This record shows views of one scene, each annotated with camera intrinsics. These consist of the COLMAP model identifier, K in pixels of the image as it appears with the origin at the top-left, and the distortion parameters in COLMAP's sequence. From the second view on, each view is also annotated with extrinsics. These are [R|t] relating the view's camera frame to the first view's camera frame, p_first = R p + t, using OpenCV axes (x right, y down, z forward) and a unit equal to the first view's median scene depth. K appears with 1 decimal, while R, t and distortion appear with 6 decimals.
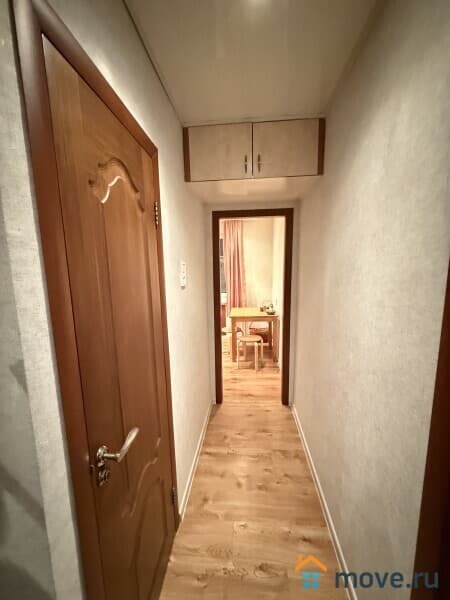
lens RADIAL K [[245.4, 0, 224.1], [0, 245.4, 301.6], [0, 0, 1]] dist [-0.000603, -0.000164]
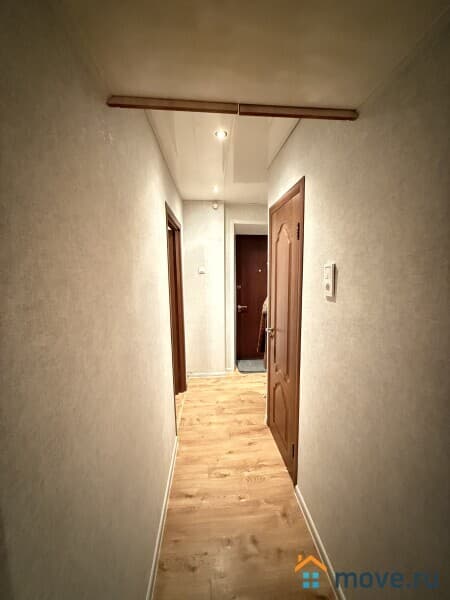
lens RADIAL K [[245.4, 0, 222.9], [0, 245.4, 300.4], [0, 0, 1]] dist [-0.000603, -0.000164]
pose [[-0.986135, 0.053744, -0.157002, 0.289565], [0.008940, 0.961934, 0.273137, -0.278899], [0.165705, 0.267946, -0.949077, 1.801376]]
